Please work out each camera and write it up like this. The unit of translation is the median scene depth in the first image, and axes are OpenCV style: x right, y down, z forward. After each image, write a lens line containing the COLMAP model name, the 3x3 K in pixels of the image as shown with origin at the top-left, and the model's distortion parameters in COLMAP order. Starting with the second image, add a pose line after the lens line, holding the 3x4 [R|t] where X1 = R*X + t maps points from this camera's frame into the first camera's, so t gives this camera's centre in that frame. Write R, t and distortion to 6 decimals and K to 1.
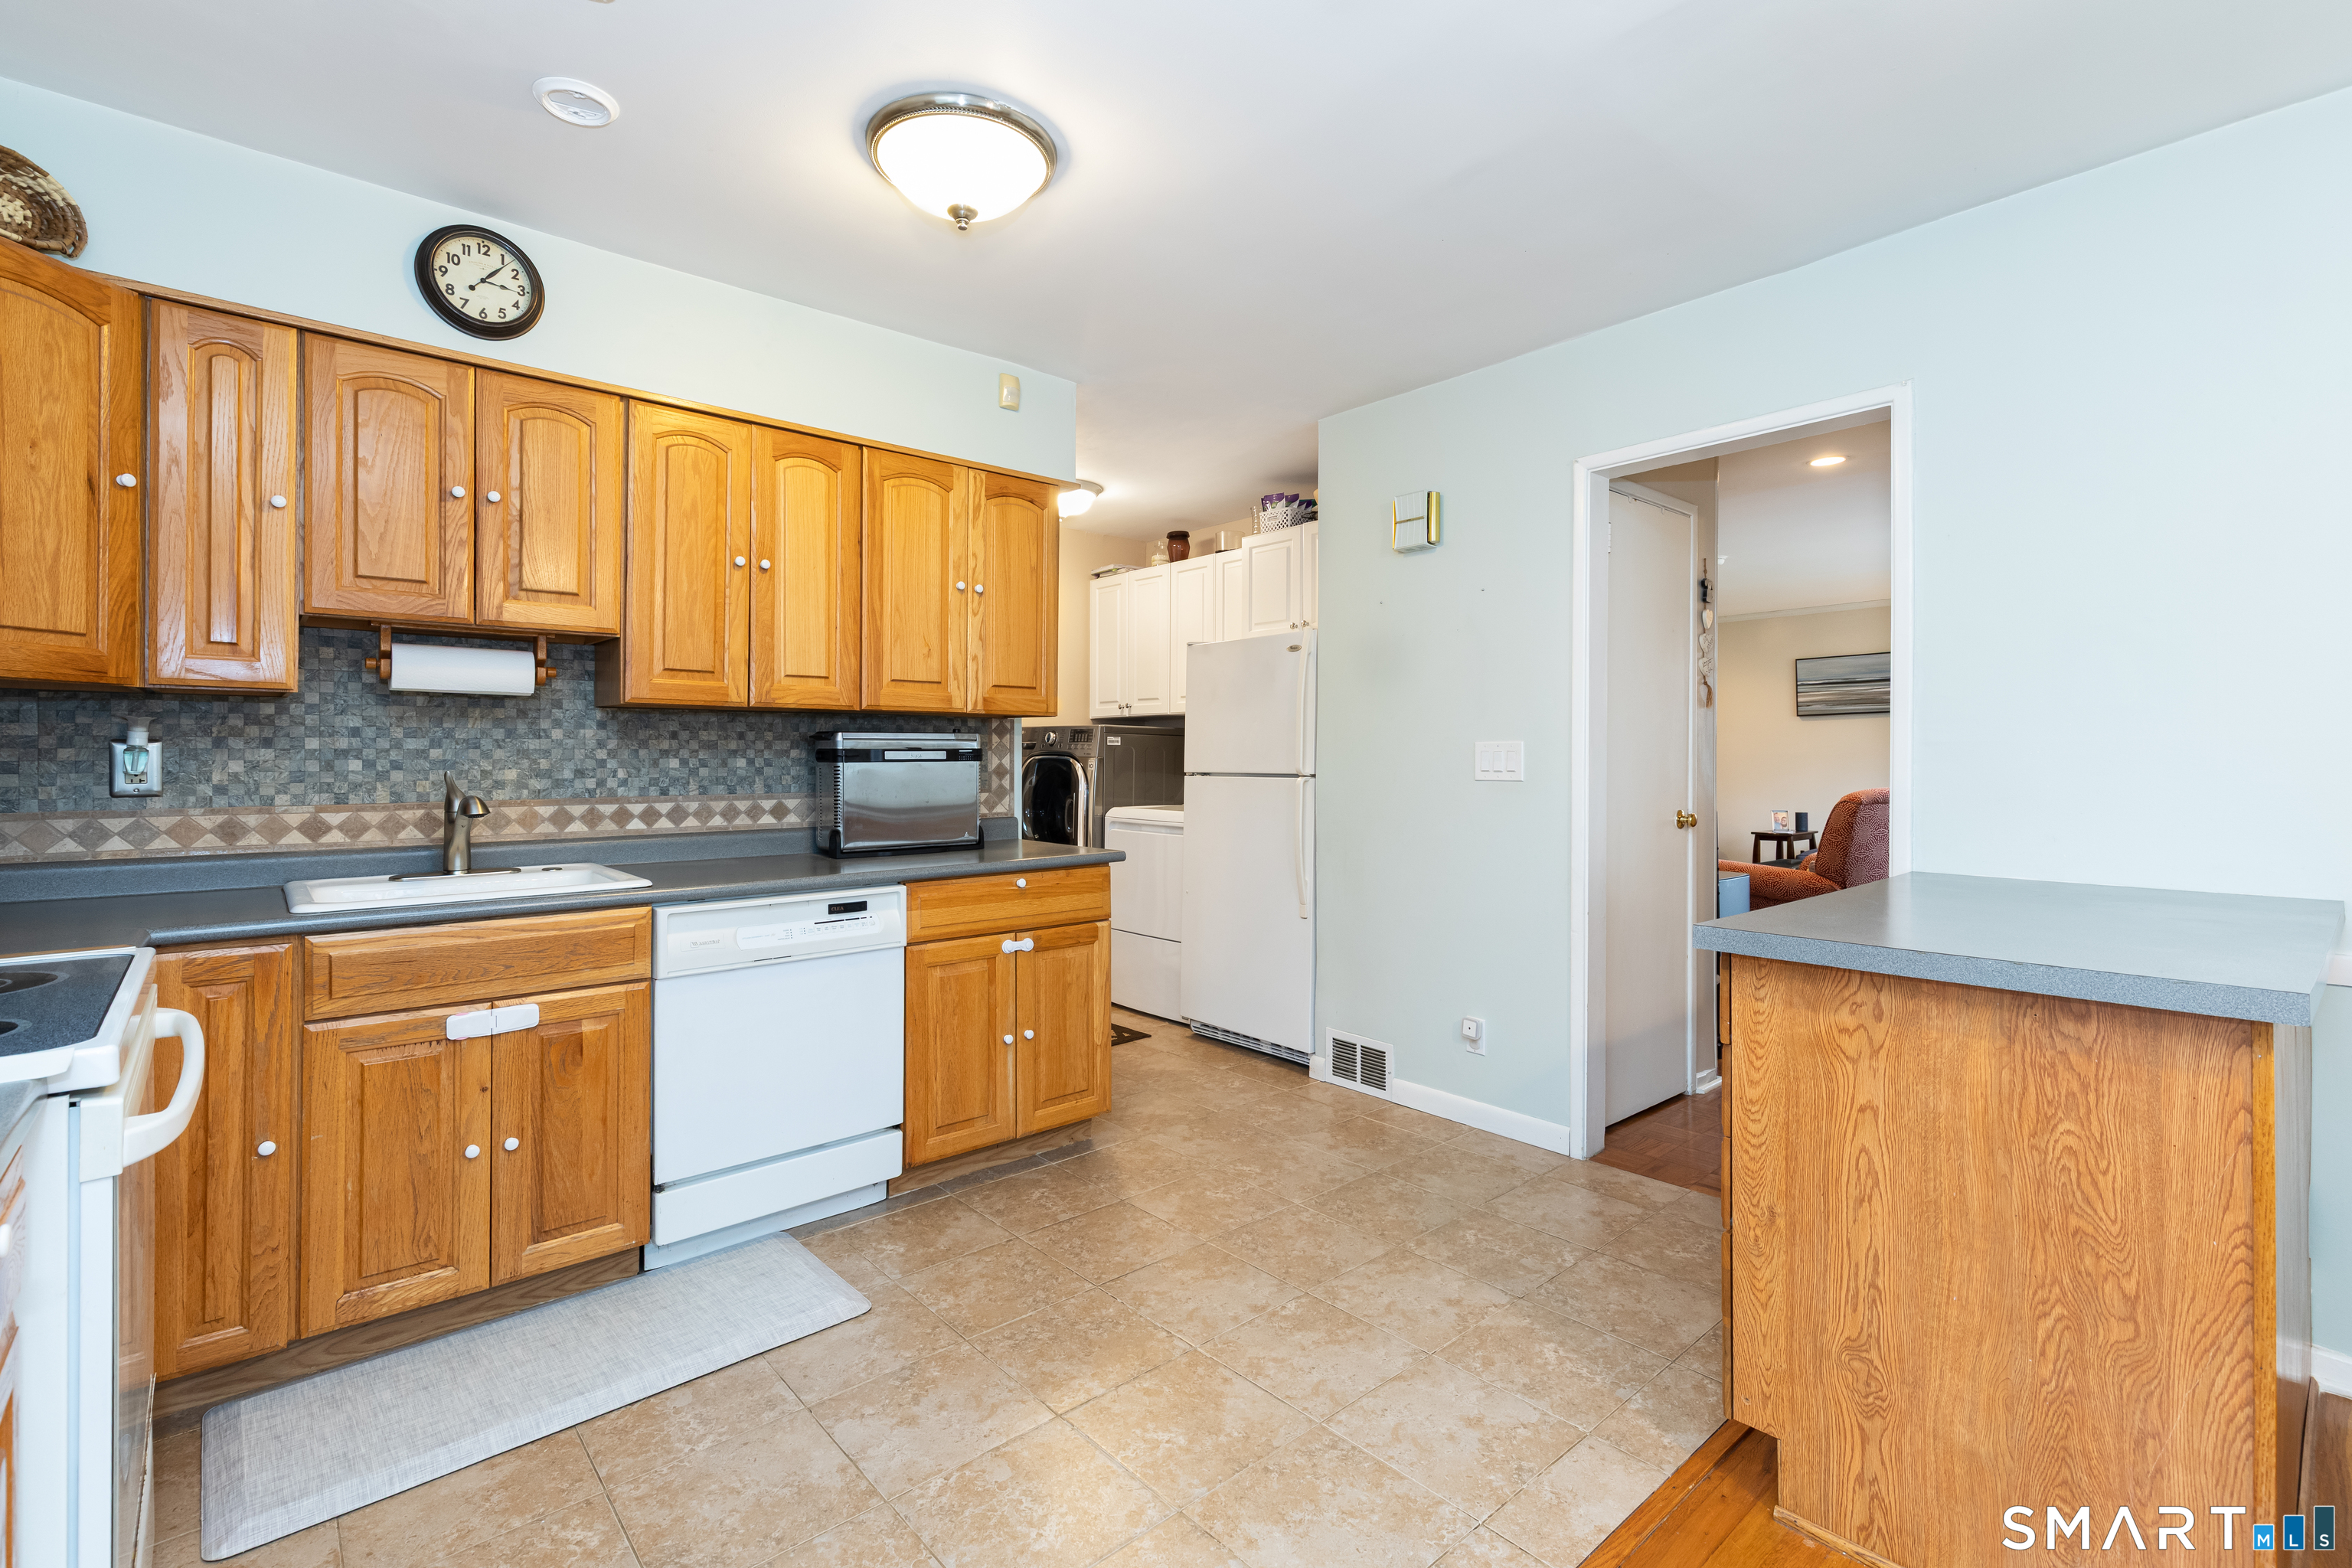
lens RADIAL K [[1077.0, 0, 1162.5], [0, 1077.0, 753.9], [0, 0, 1]] dist [0.009393, -0.000323]
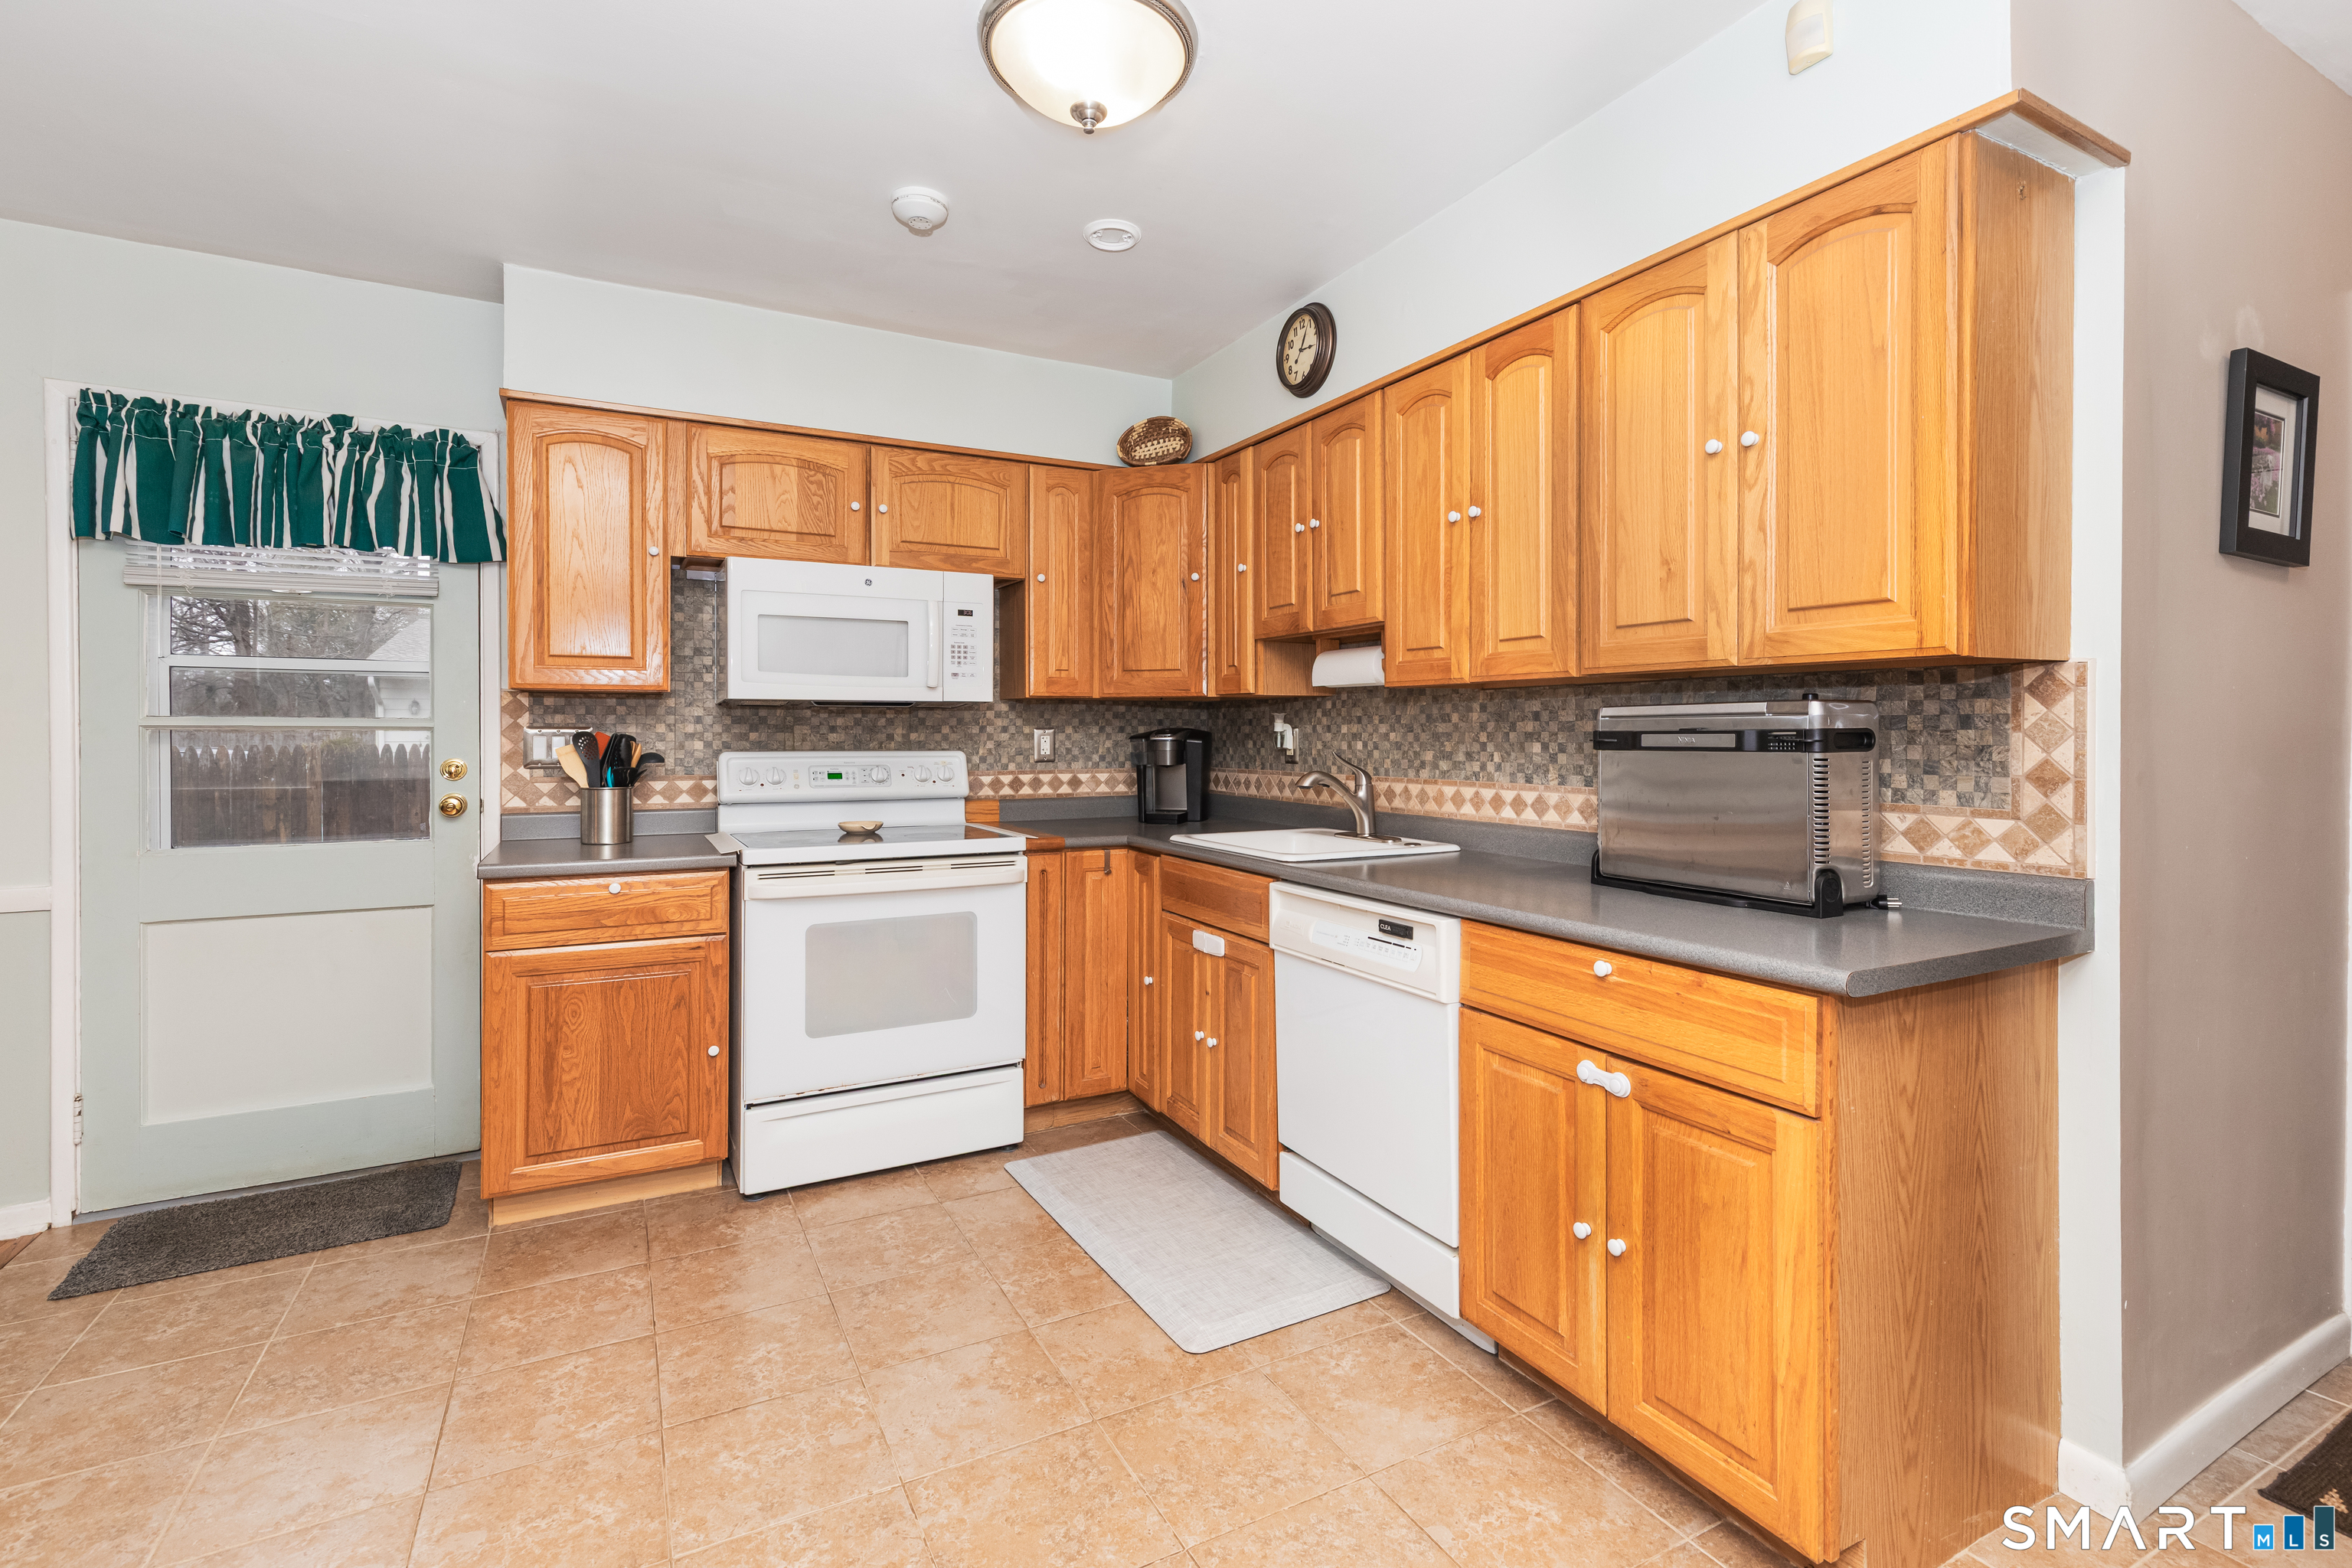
lens RADIAL K [[1037.6, 0, 1186.3], [0, 1037.6, 735.5], [0, 0, 1]] dist [-0.002684, -0.000292]
pose [[-0.198751, 0.000330, -0.980050, 0.470127], [-0.001511, 0.999999, 0.000643, -0.001641], [0.980049, 0.001609, -0.198750, 0.950381]]
